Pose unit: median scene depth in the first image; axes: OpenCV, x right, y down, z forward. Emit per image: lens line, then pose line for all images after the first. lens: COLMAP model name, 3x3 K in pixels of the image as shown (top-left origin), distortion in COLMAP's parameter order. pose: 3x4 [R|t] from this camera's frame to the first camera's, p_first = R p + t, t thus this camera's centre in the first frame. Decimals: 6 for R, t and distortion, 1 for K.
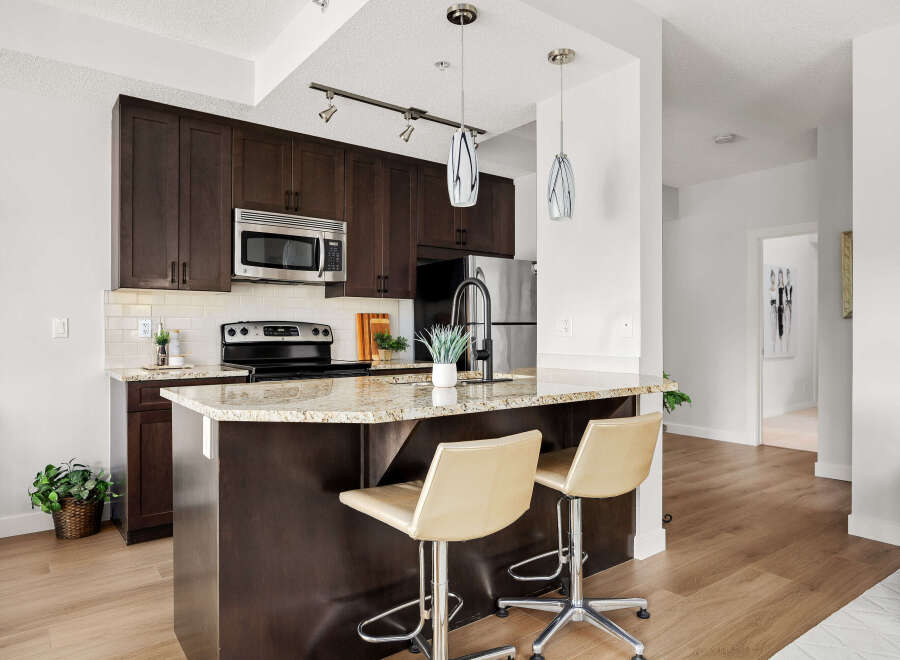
lens RADIAL K [[575.9, 0, 450.0], [0, 575.9, 330.0], [0, 0, 1]] dist [-0.000958, -0.000523]
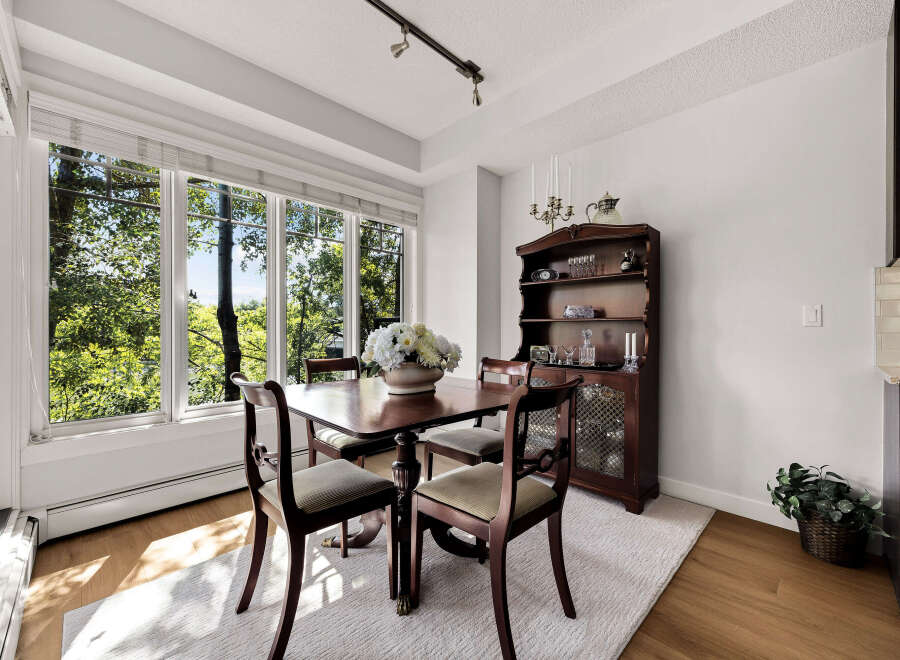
lens RADIAL K [[374.9, 0, 450.0], [0, 374.9, 330.0], [0, 0, 1]] dist [-0.002787, -0.000647]
pose [[0.128744, 0.008247, -0.991644, -0.170879], [-0.000283, 0.999966, 0.008279, 0.014409], [0.991678, -0.000786, 0.128742, 0.368156]]
